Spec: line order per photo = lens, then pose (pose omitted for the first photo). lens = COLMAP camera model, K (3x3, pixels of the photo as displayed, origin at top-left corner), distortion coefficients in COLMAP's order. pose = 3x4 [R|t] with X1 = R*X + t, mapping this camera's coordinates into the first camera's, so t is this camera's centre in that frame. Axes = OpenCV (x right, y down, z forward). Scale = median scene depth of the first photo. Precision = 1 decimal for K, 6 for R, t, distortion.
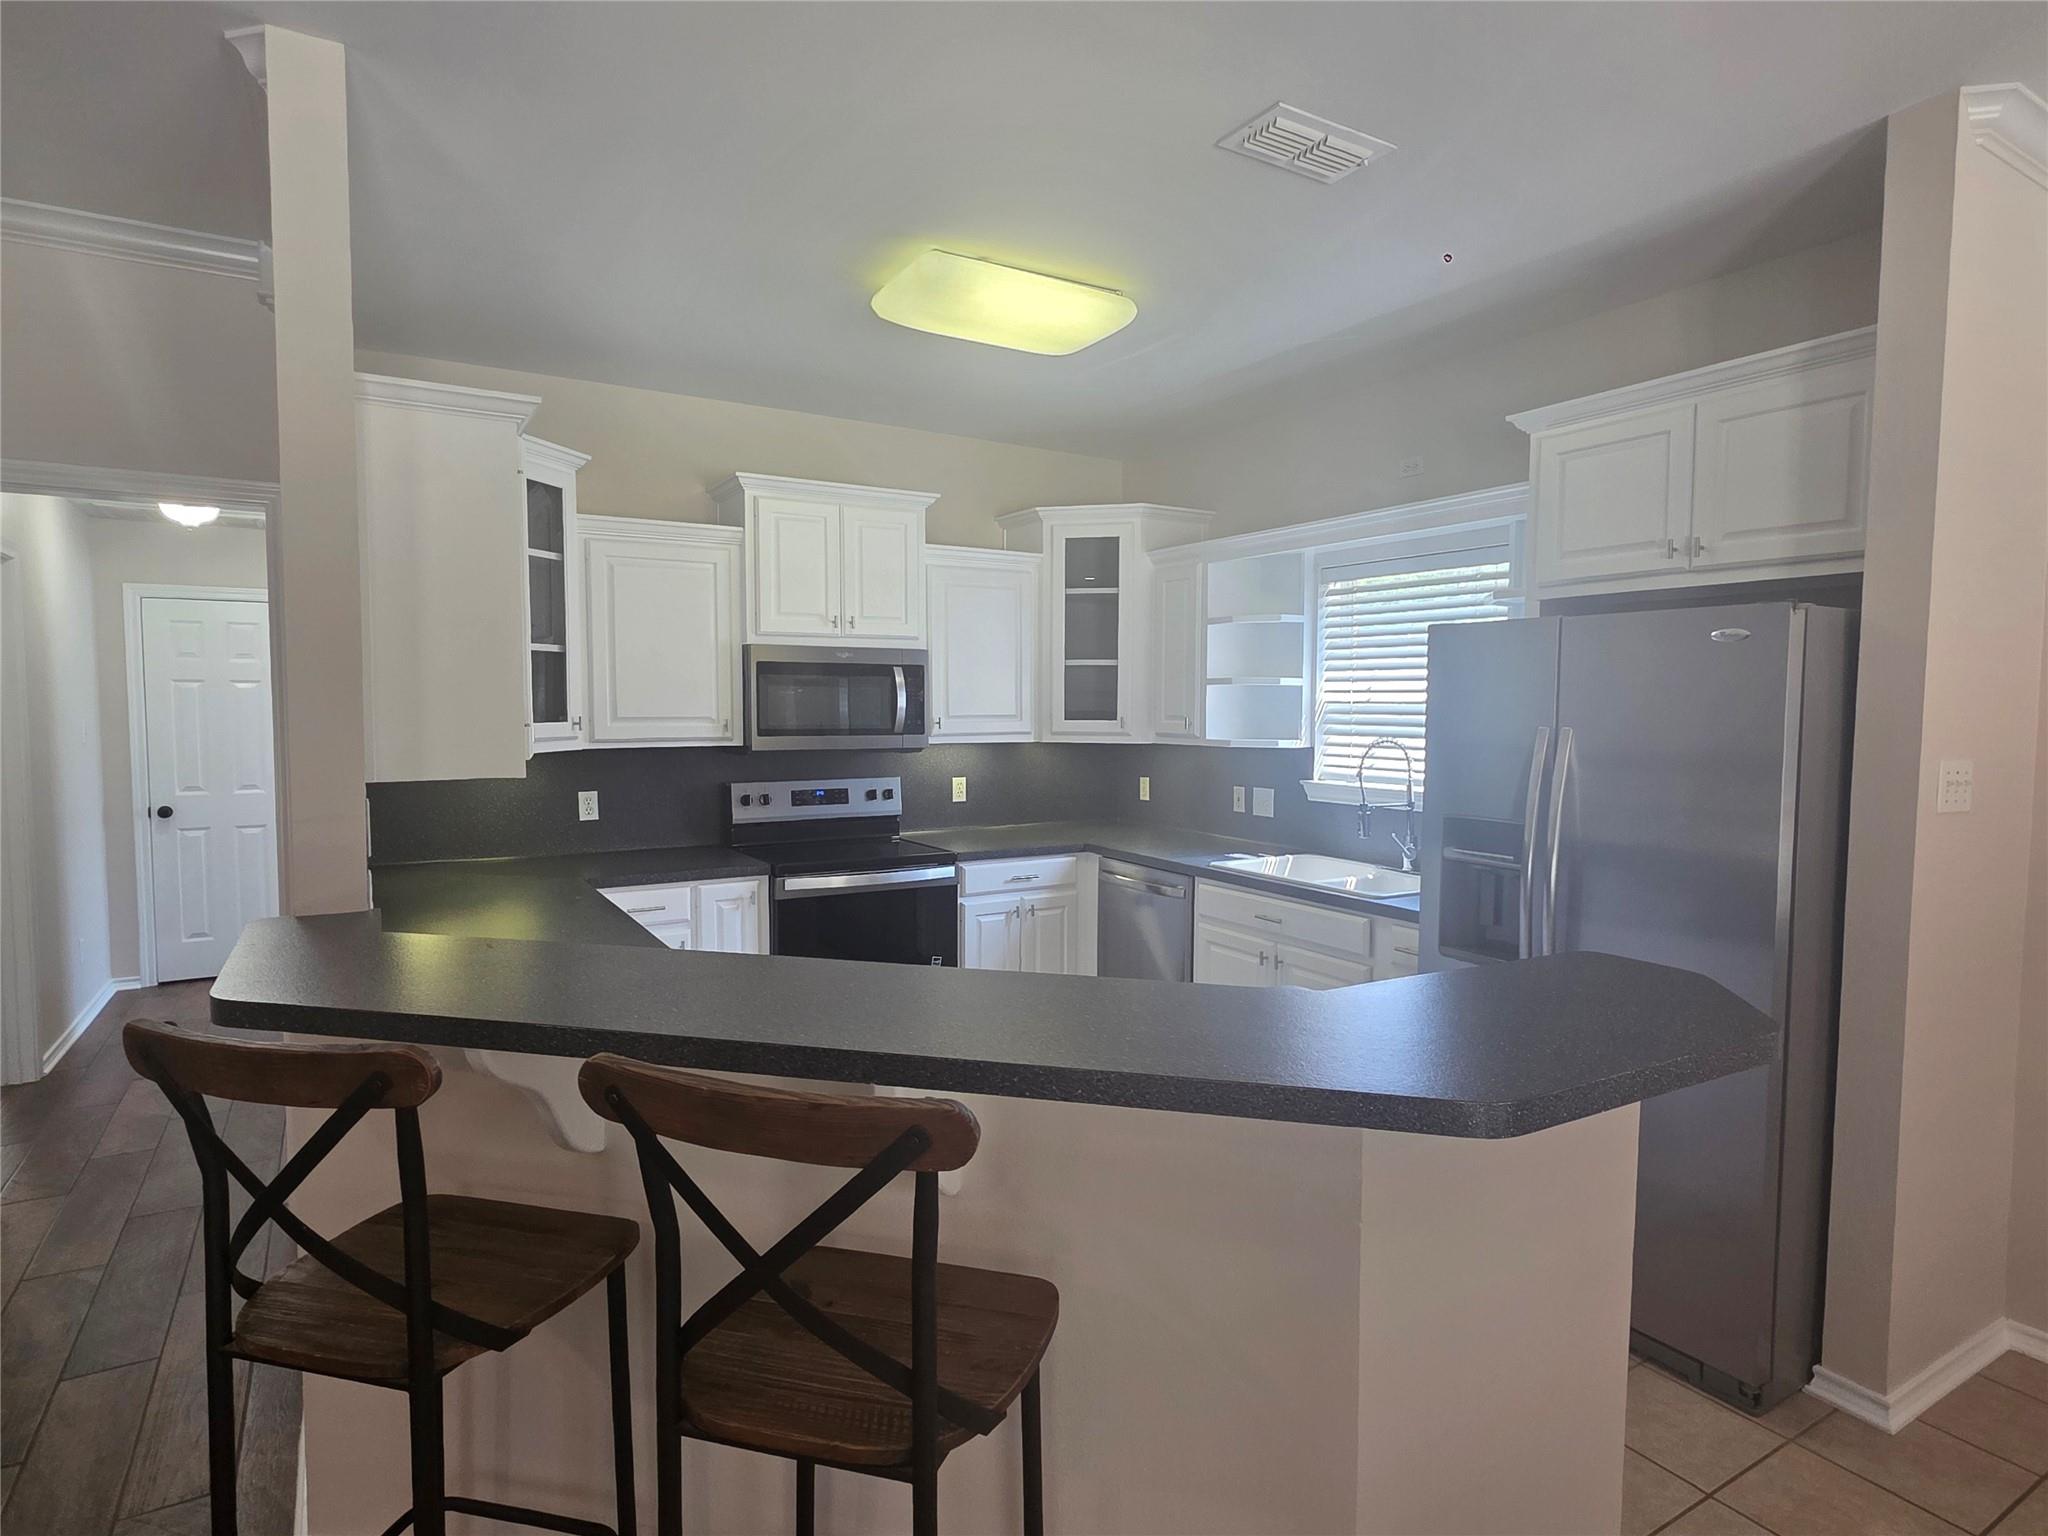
lens RADIAL K [[1100.0, 0, 1023.2], [0, 1100.0, 767.0], [0, 0, 1]] dist [0.003401, 0.001412]
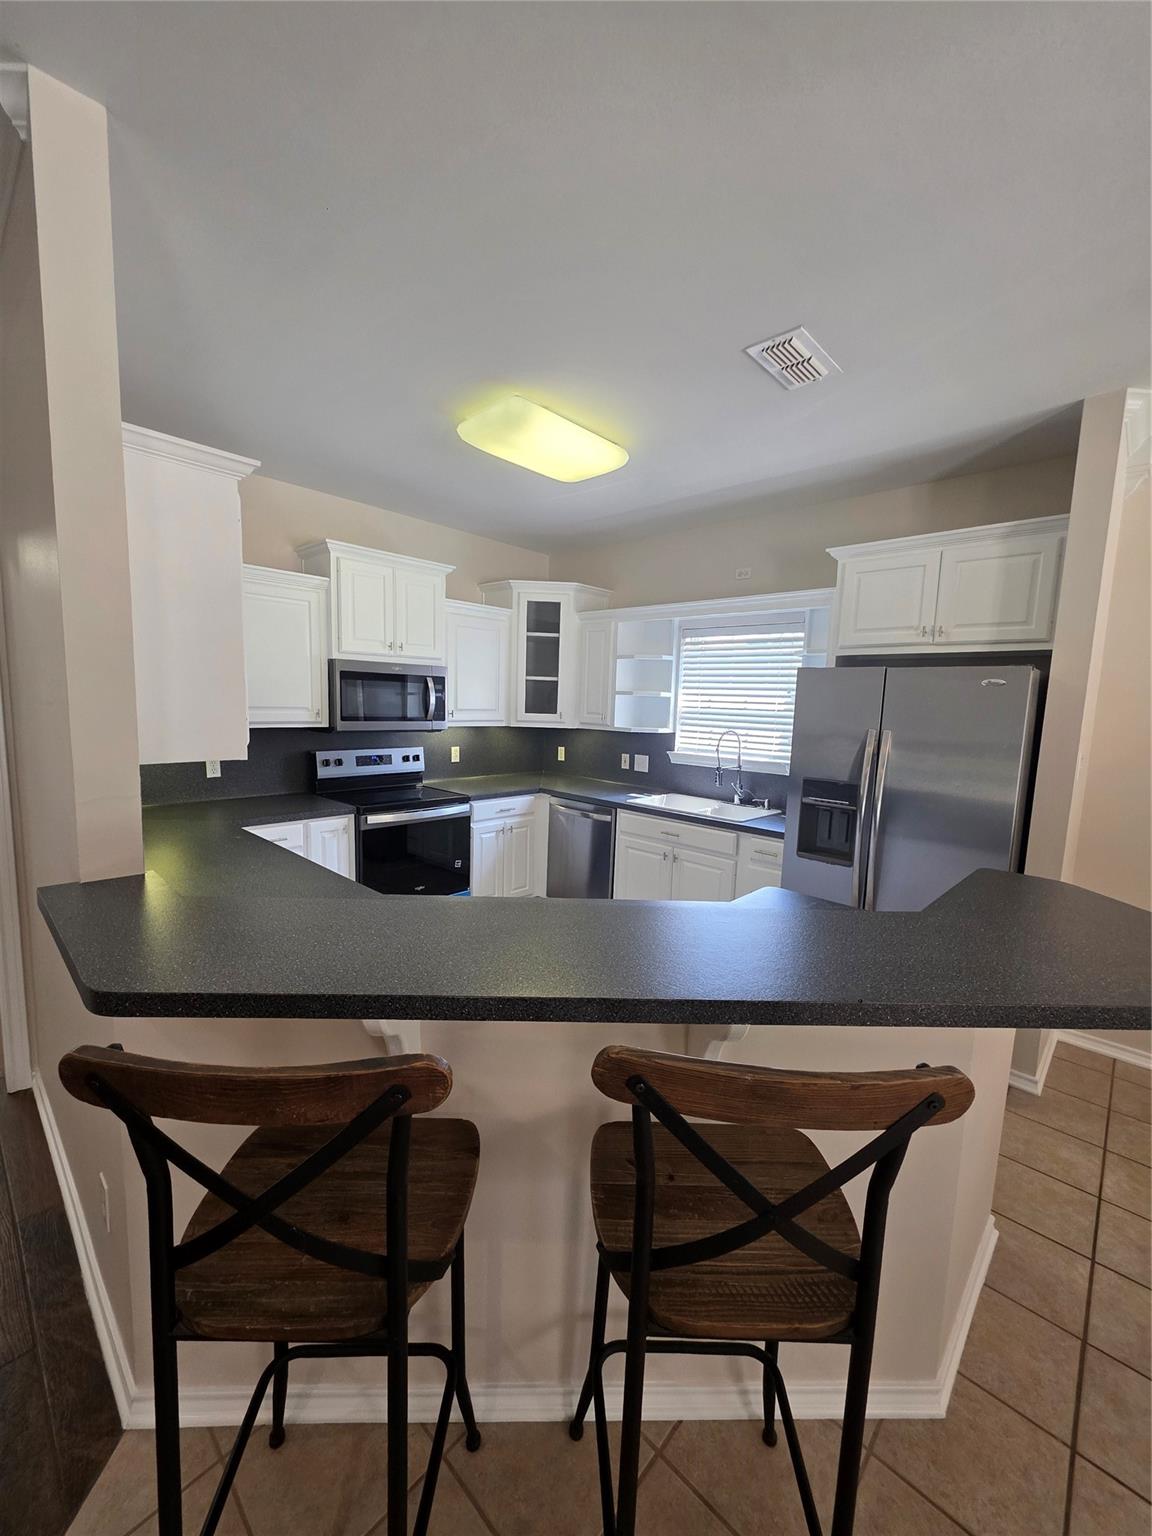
lens RADIAL K [[611.2, 0, 574.4], [0, 611.2, 771.5], [0, 0, 1]] dist [0.002250, 0.000628]
pose [[0.963882, -0.003853, 0.266302, -0.157227], [-0.012907, 0.998045, 0.061154, -0.014143], [-0.266017, -0.062382, 0.961948, 0.112185]]
